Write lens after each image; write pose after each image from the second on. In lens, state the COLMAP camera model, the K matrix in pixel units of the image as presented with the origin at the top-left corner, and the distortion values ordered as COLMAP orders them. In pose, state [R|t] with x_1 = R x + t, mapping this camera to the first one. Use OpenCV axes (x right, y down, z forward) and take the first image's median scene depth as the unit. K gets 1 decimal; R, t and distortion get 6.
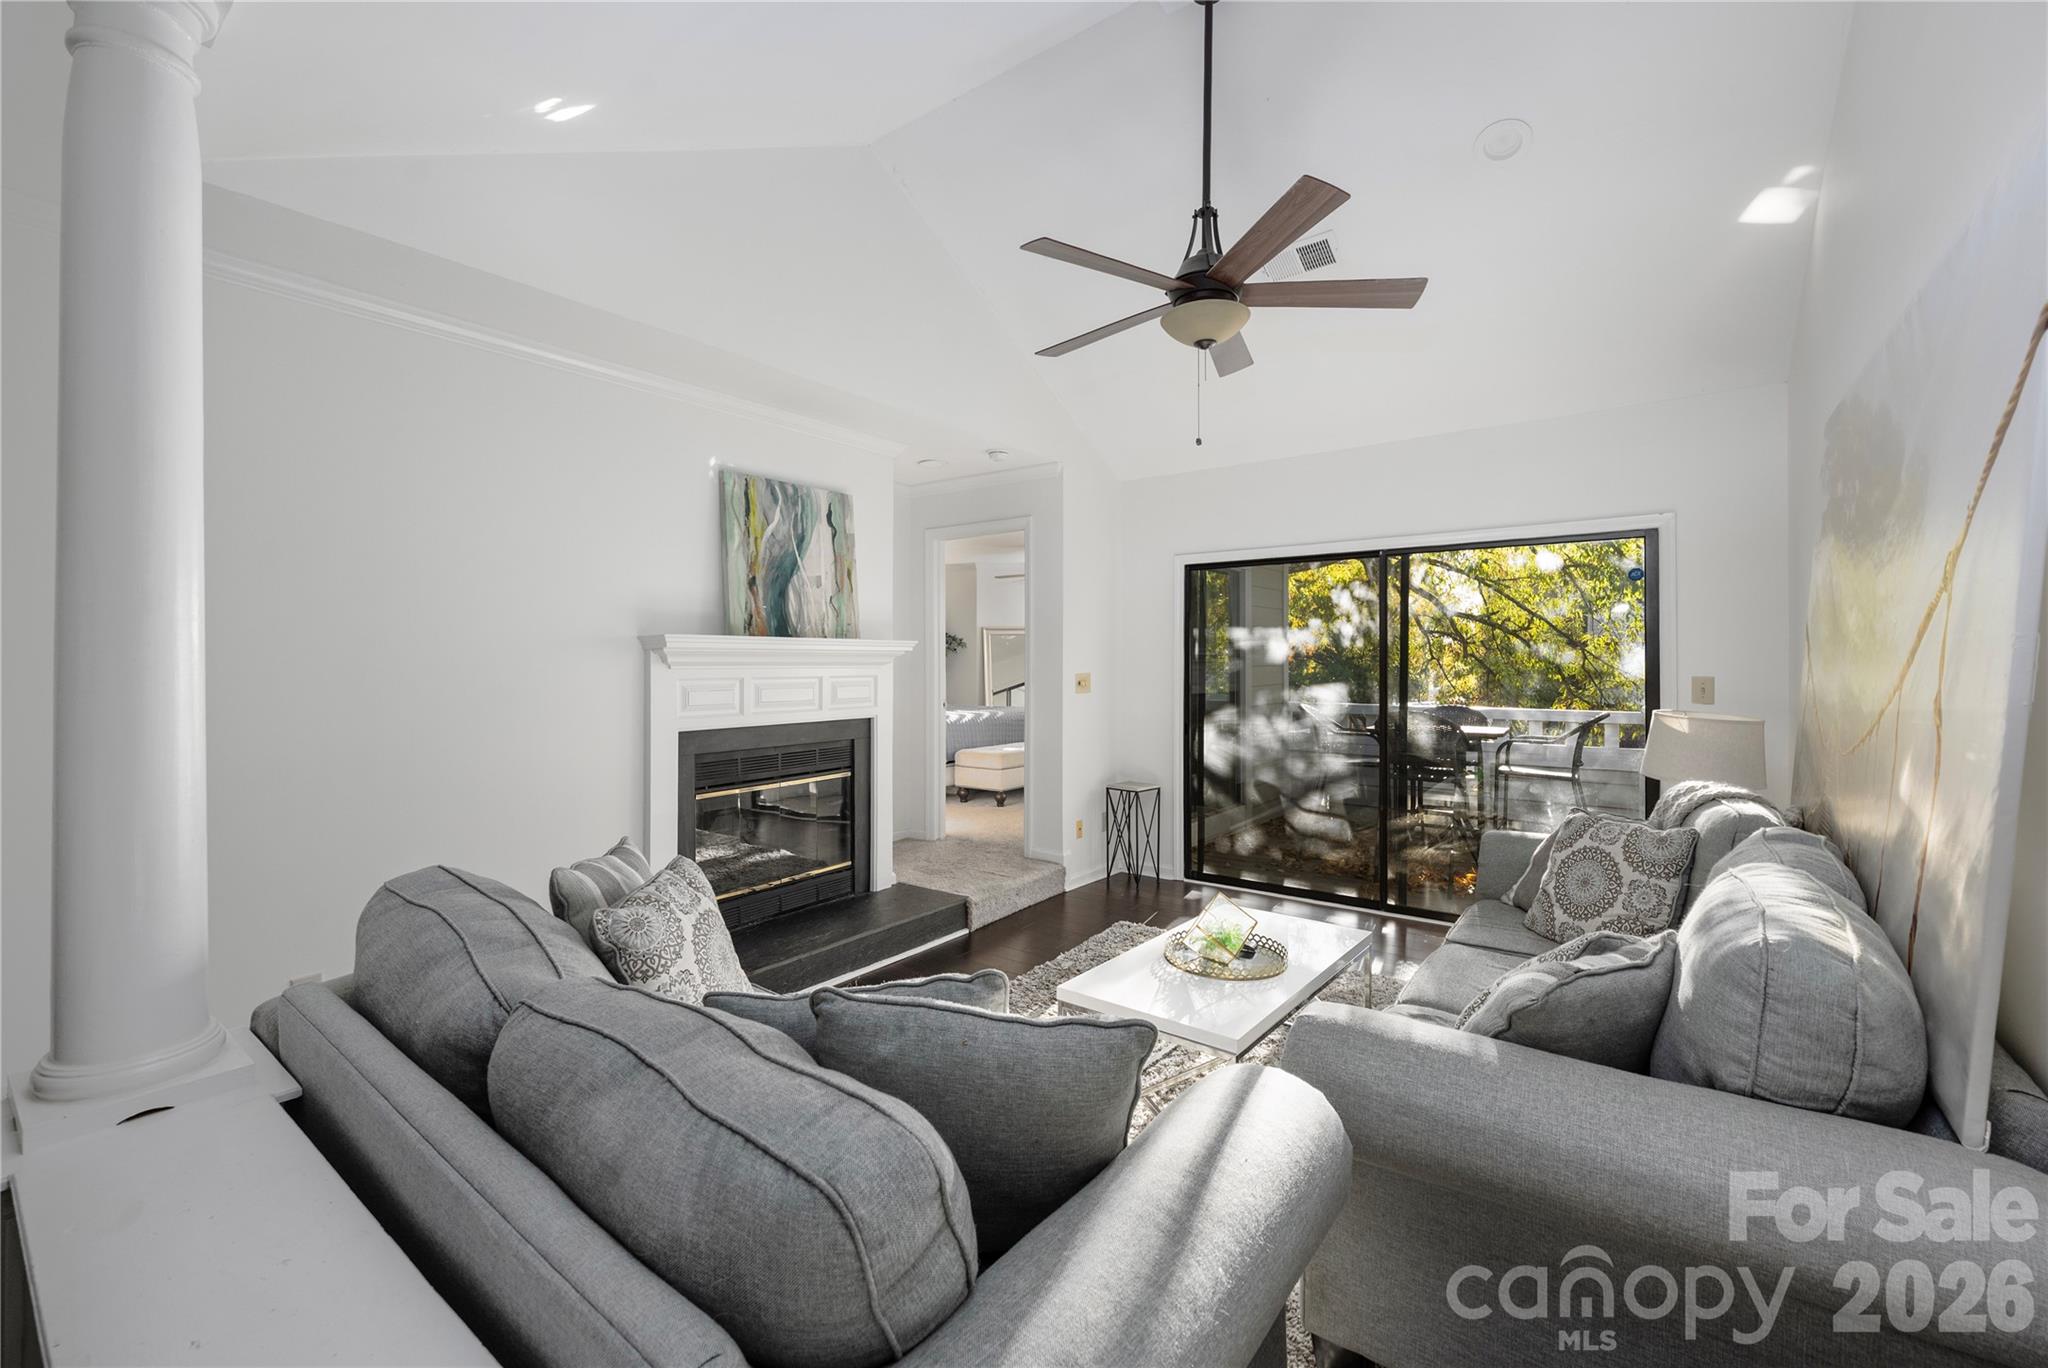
lens RADIAL K [[846.4, 0, 1017.8], [0, 846.4, 655.8], [0, 0, 1]] dist [-0.003786, -0.000049]
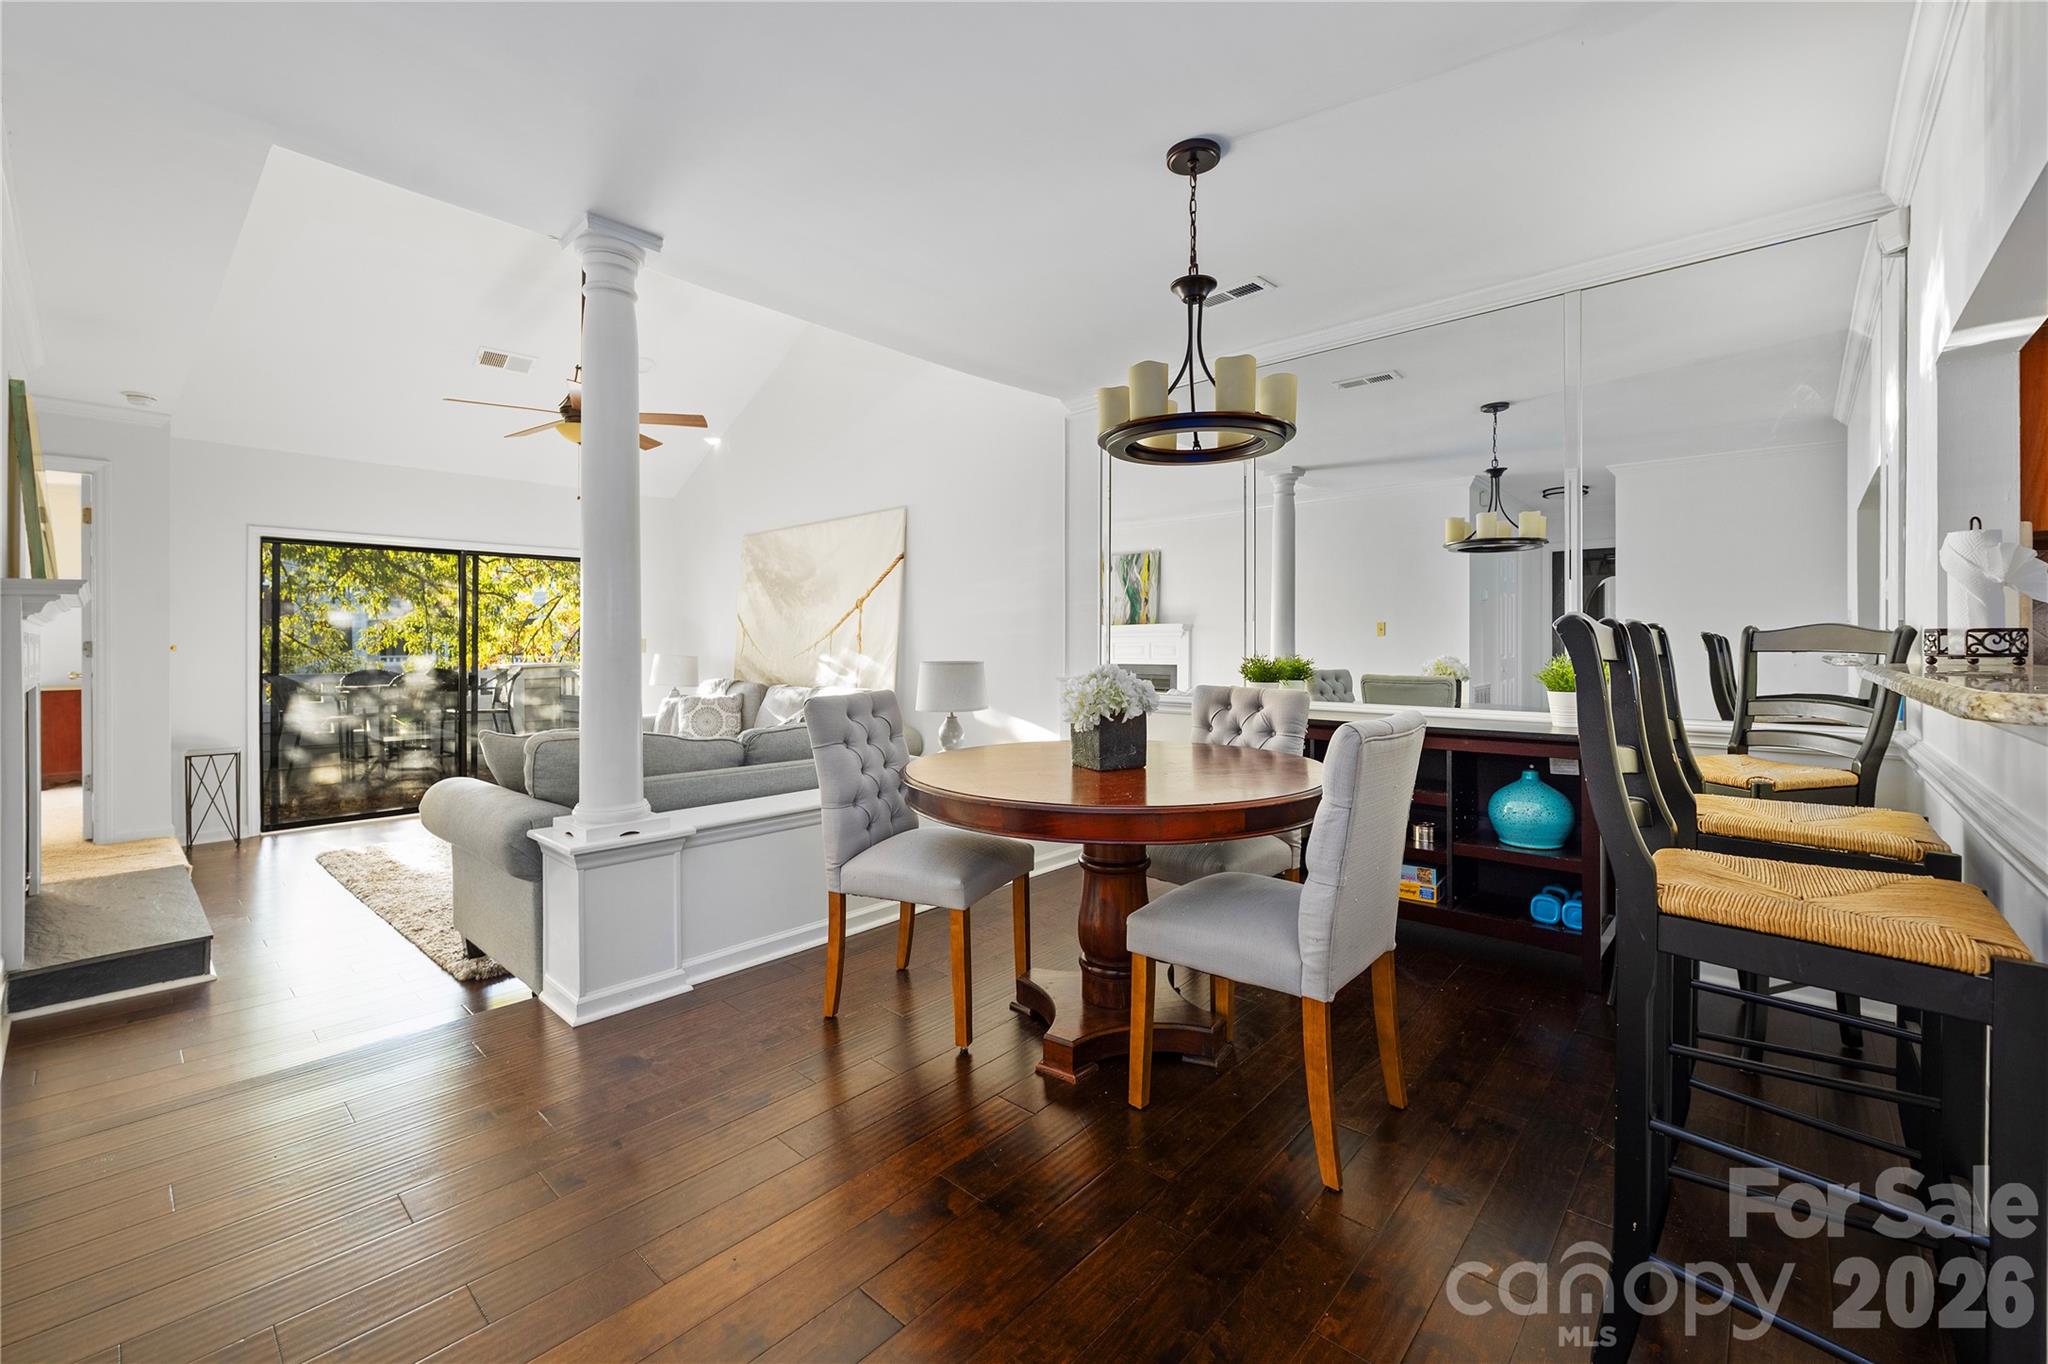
lens RADIAL K [[846.4, 0, 1017.8], [0, 846.4, 653.8], [0, 0, 1]] dist [-0.003786, -0.000049]
pose [[0.087131, -0.008687, 0.996159, -1.033791], [-0.002566, 0.999957, 0.008945, 0.036747], [-0.996194, -0.003335, 0.087105, -0.039591]]
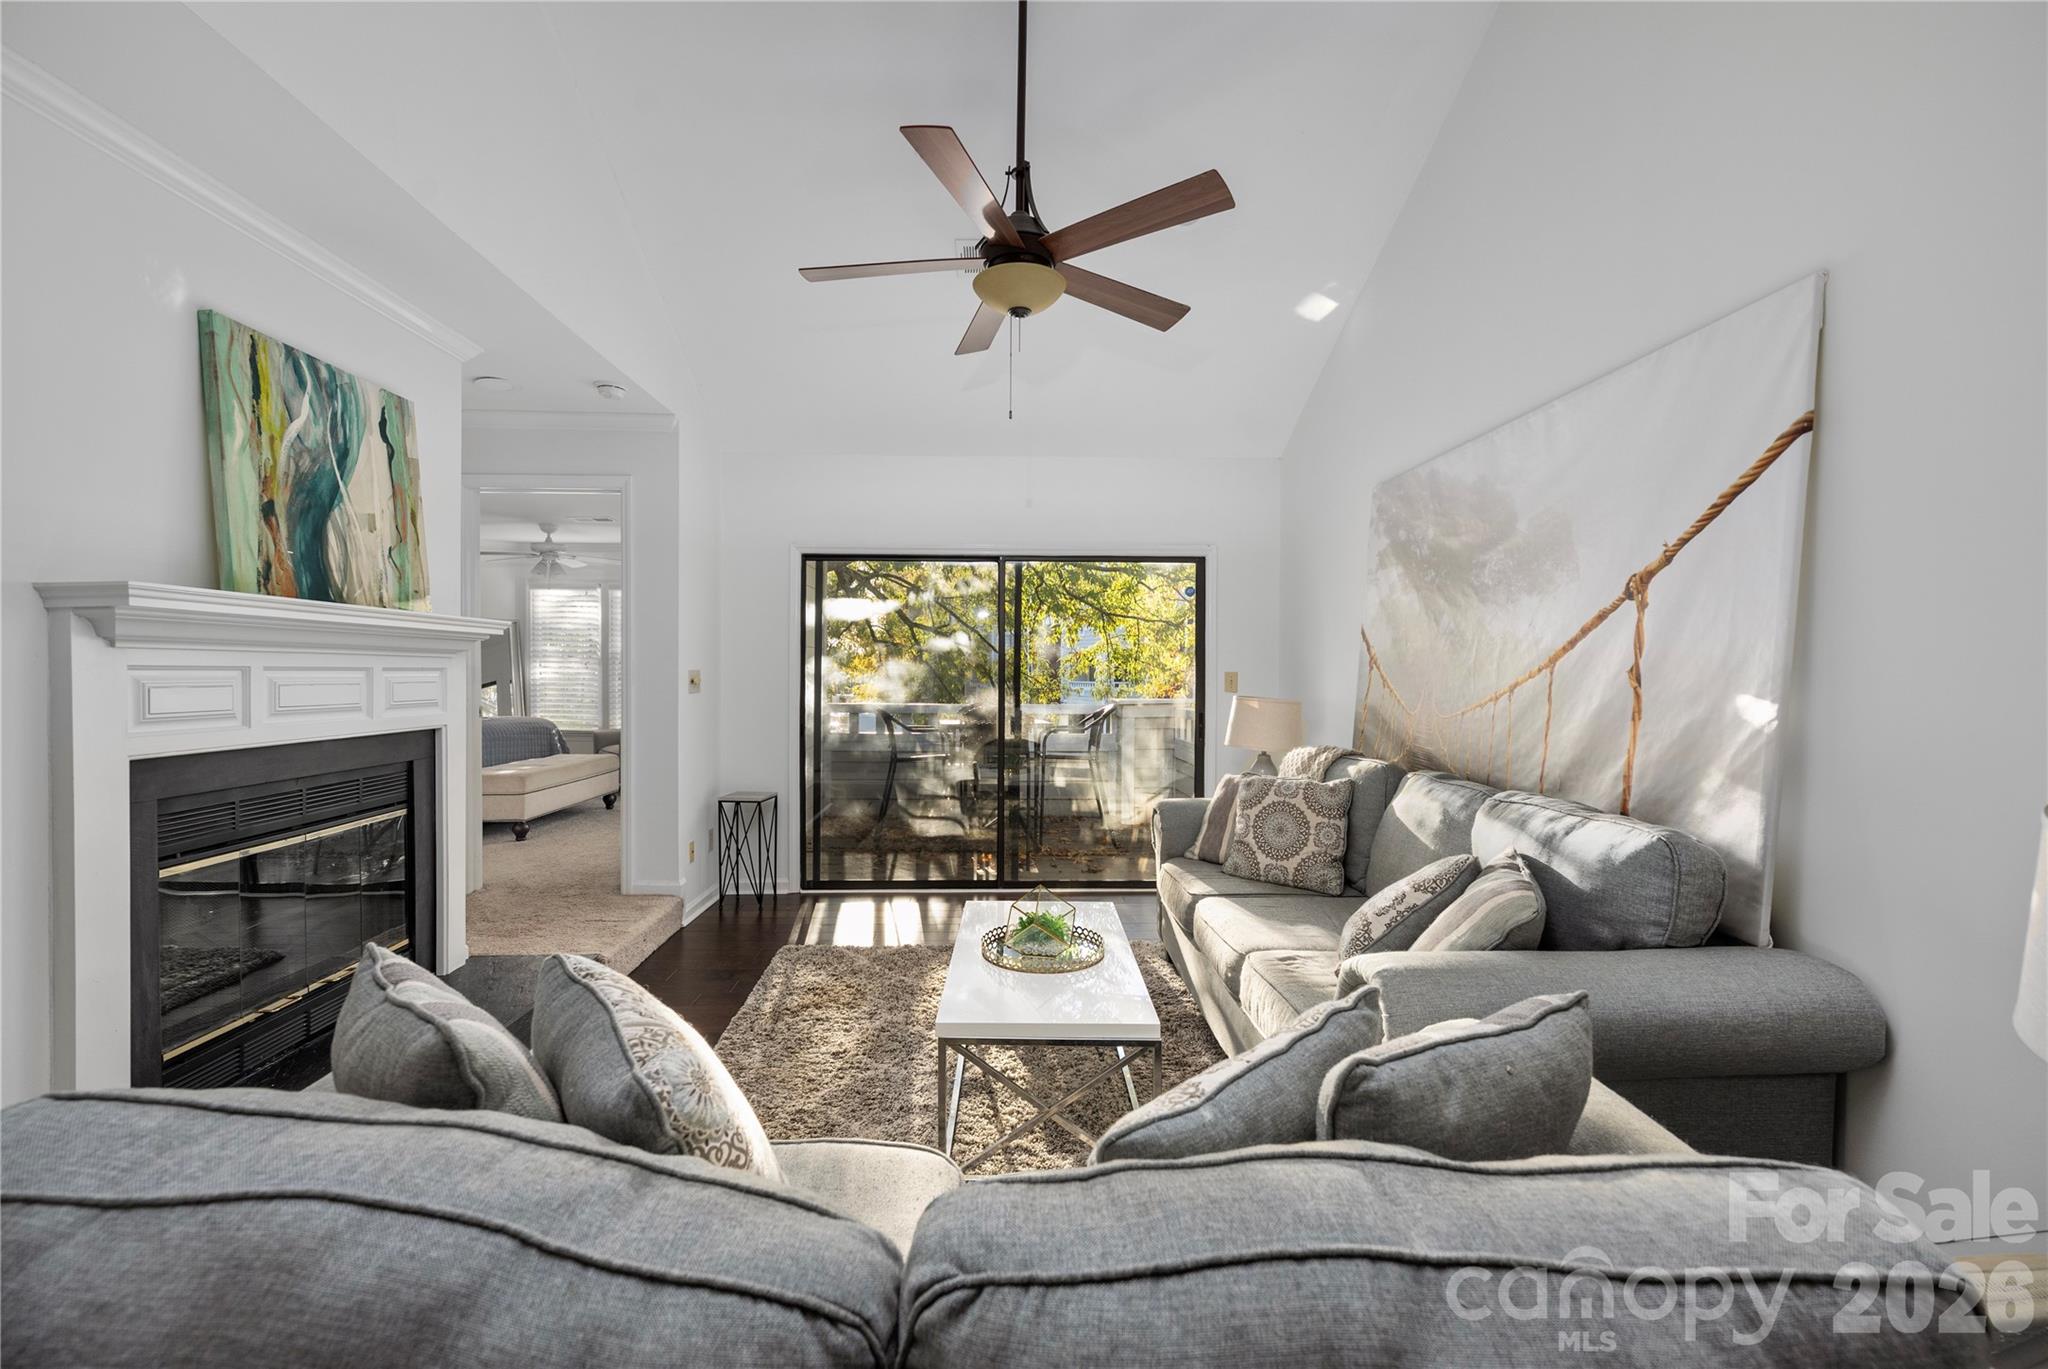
lens RADIAL K [[829.5, 0, 1019.8], [0, 829.5, 679.7], [0, 0, 1]] dist [-0.007667, -0.000202]
pose [[0.777784, -0.001743, 0.628529, -0.258127], [-0.009414, 0.999852, 0.014422, 0.021140], [-0.628461, -0.017135, 0.777653, 0.192079]]
